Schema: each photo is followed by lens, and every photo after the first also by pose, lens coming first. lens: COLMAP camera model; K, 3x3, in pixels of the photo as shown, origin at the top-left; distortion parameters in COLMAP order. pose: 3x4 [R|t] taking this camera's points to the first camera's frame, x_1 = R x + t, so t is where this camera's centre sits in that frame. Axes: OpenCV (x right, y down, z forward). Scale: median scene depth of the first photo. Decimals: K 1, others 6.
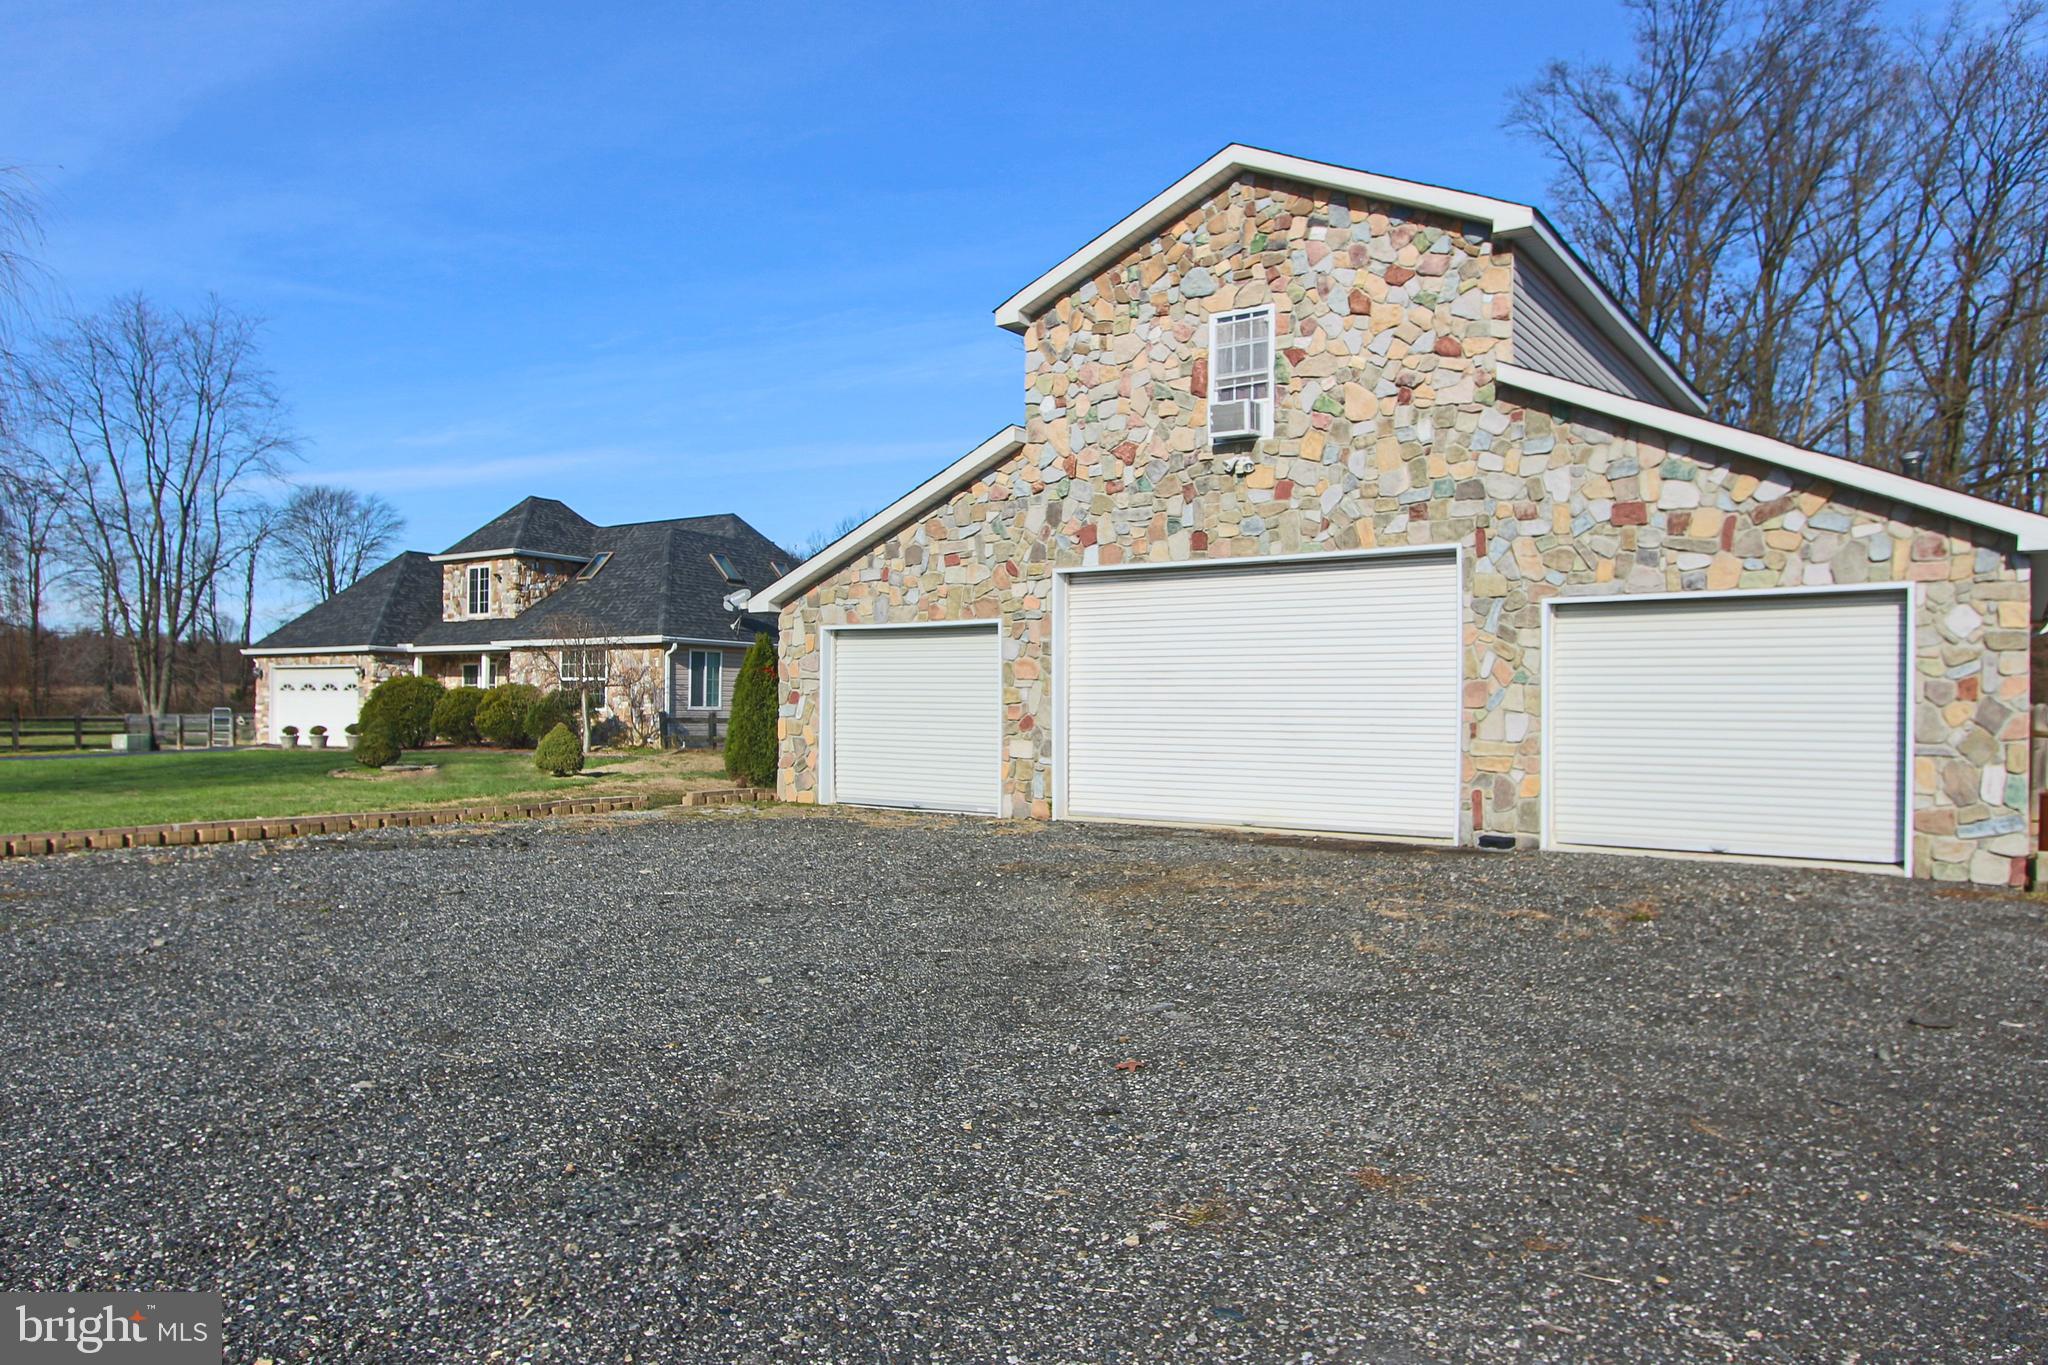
lens RADIAL K [[1451.5, 0, 981.7], [0, 1451.5, 713.0], [0, 0, 1]] dist [-0.014316, -0.002289]
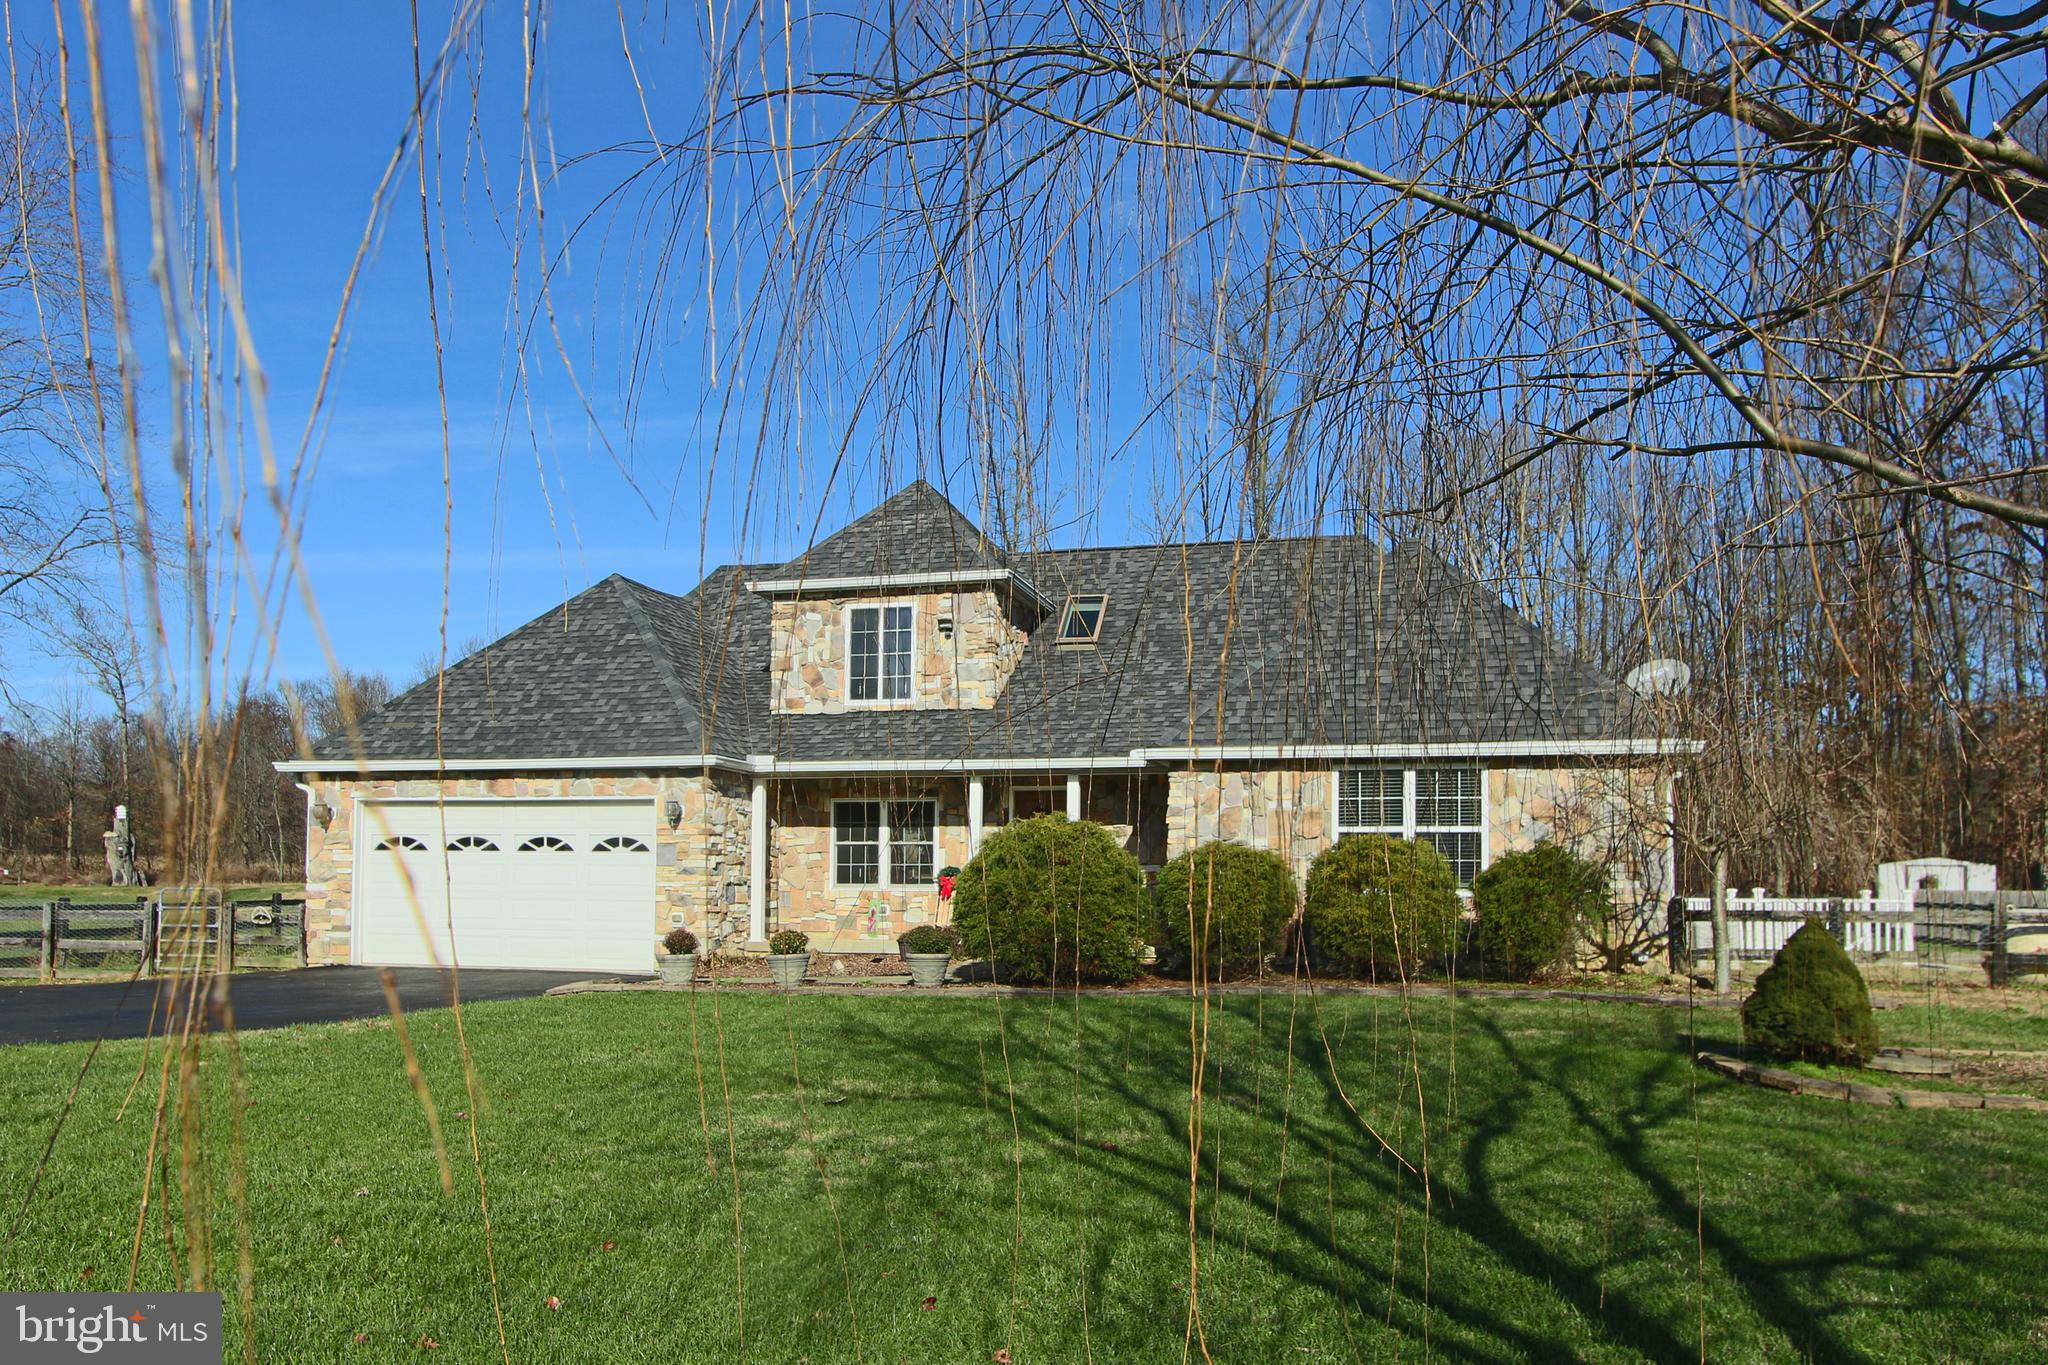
lens RADIAL K [[1611.0, 0, 986.4], [0, 1611.0, 845.0], [0, 0, 1]] dist [-0.015490, 0.018011]
pose [[0.940575, 0.009529, 0.339452, -1.265117], [0.000219, 0.999589, -0.028667, -0.006898], [-0.339586, 0.027038, 0.940186, 1.186914]]
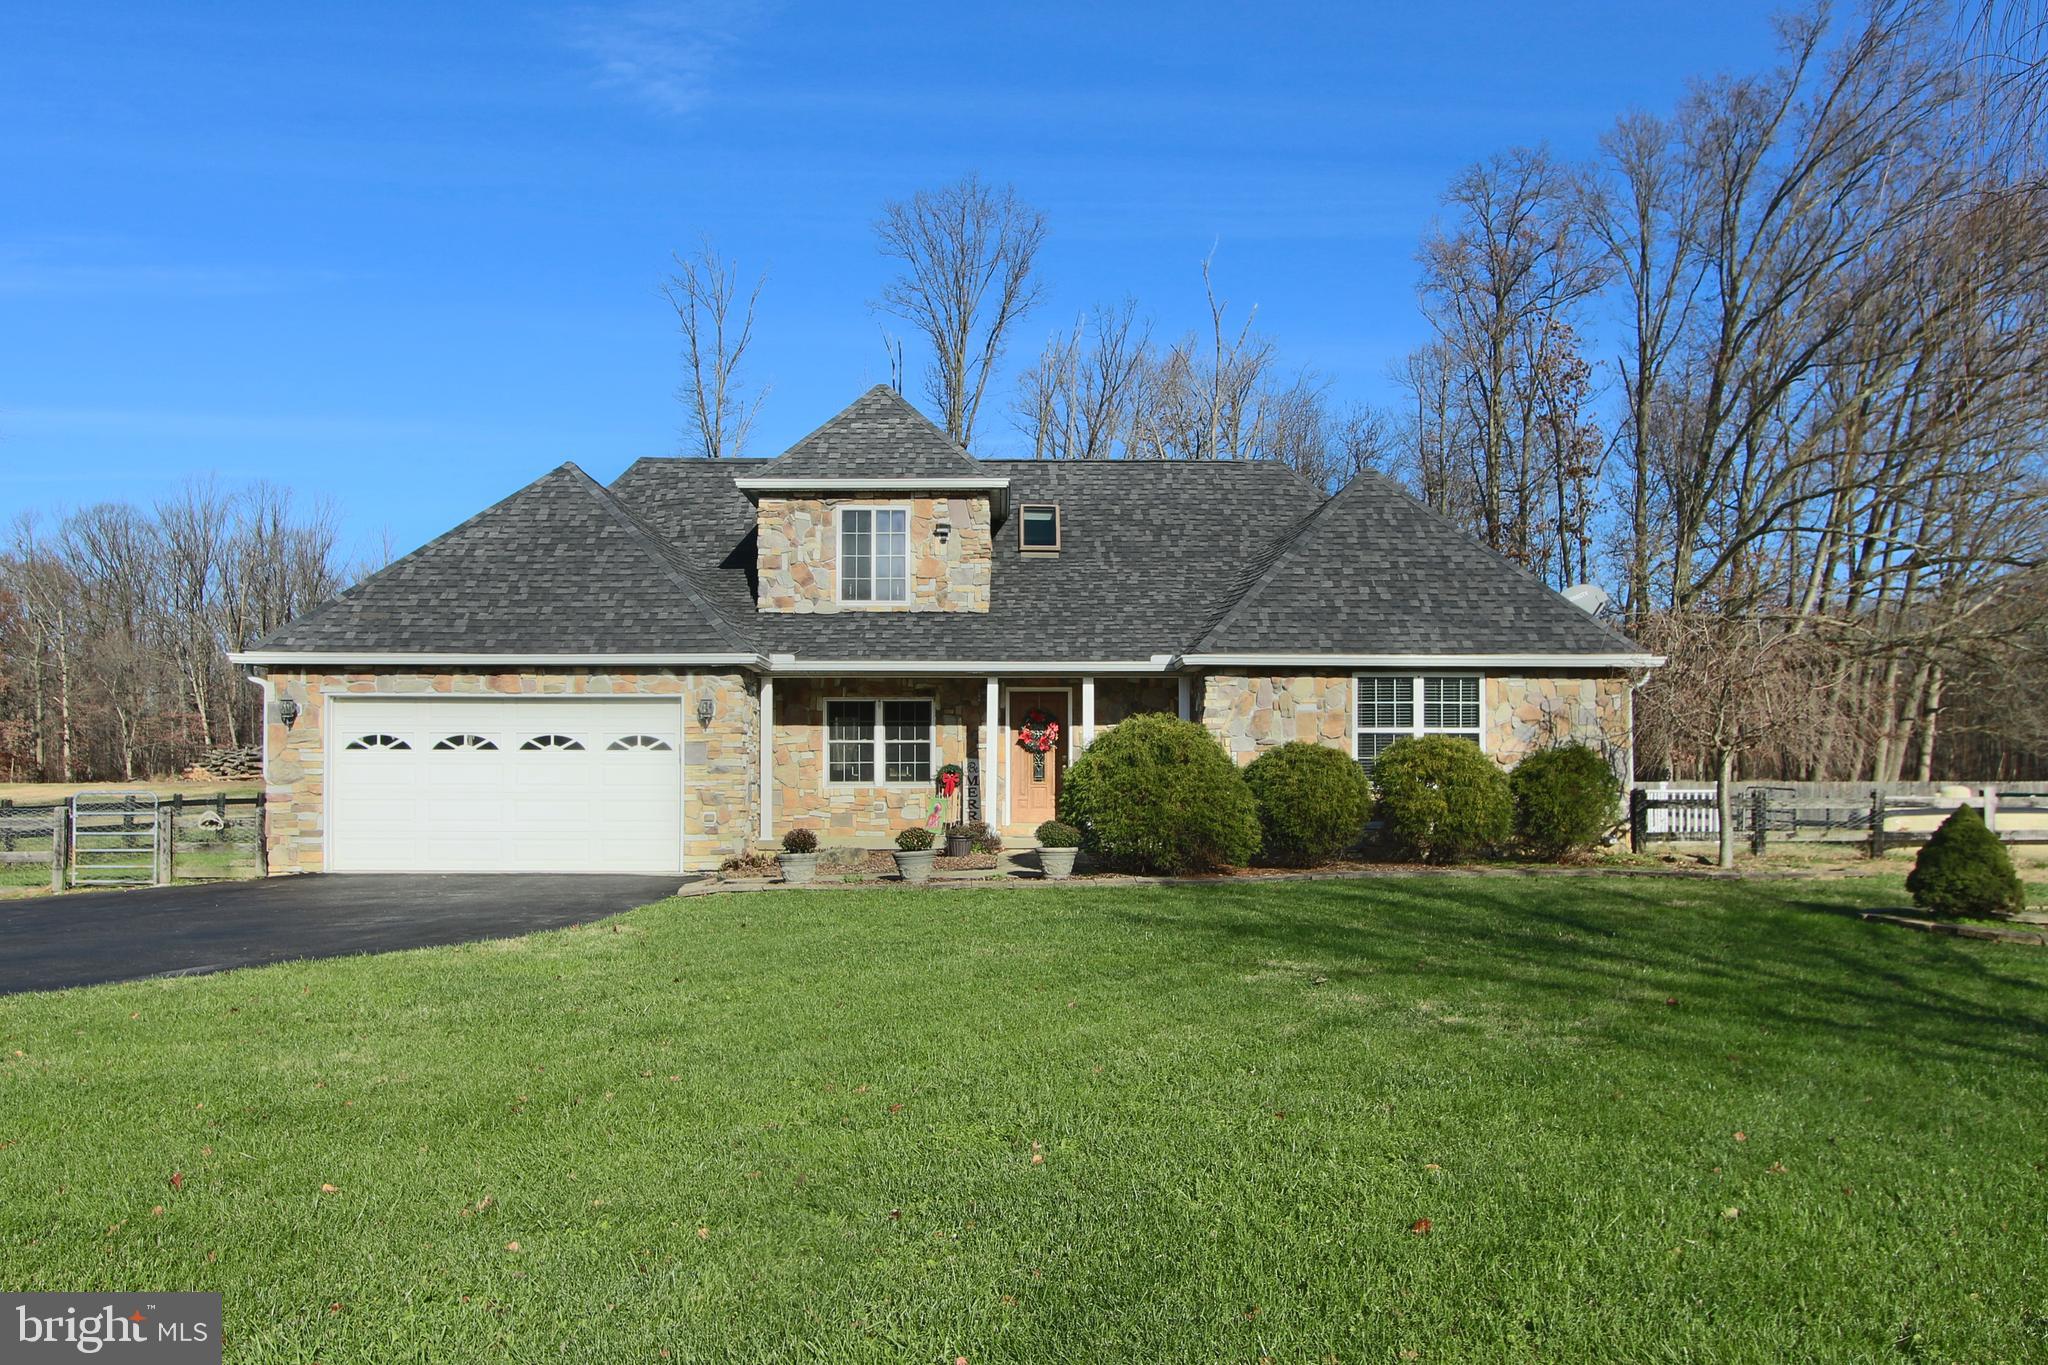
lens RADIAL K [[1611.0, 0, 1015.0], [0, 1611.0, 752.1], [0, 0, 1]] dist [-0.015490, 0.018011]
pose [[0.807910, 0.006251, 0.589273, -1.614653], [0.007529, 0.999753, -0.020928, -0.008804], [-0.589258, 0.021345, 0.807663, 1.311050]]
